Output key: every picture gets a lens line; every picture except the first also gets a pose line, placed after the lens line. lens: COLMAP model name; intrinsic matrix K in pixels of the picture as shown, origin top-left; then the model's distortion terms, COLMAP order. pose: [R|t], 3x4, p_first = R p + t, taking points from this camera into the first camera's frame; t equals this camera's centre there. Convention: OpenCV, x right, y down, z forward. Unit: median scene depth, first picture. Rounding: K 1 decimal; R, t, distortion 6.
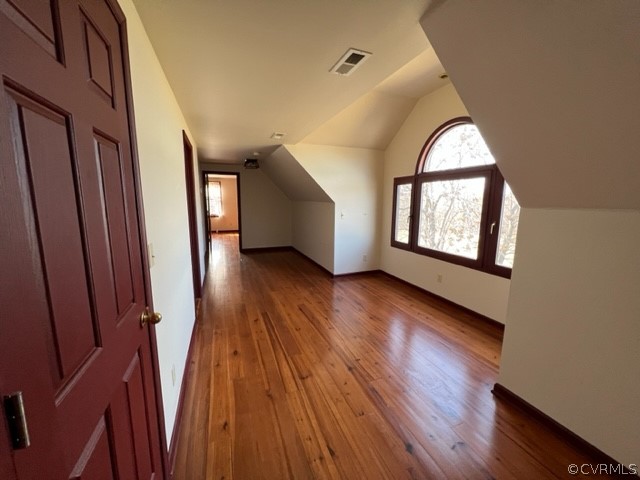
lens RADIAL K [[256.8, 0, 320.0], [0, 256.8, 240.0], [0, 0, 1]] dist [-0.000165, -0.000012]
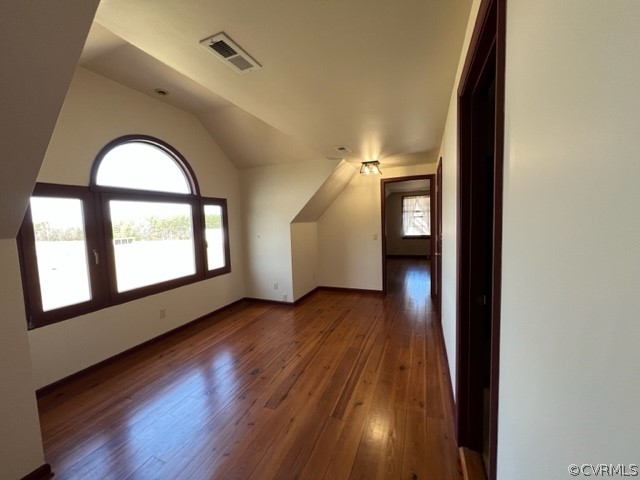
lens RADIAL K [[256.8, 0, 320.0], [0, 256.8, 240.0], [0, 0, 1]] dist [-0.000165, -0.000012]
pose [[-0.726790, -0.035672, 0.685932, -0.582376], [0.134729, 0.971846, 0.193295, -0.215612], [-0.673516, 0.232900, -0.701523, 1.370600]]
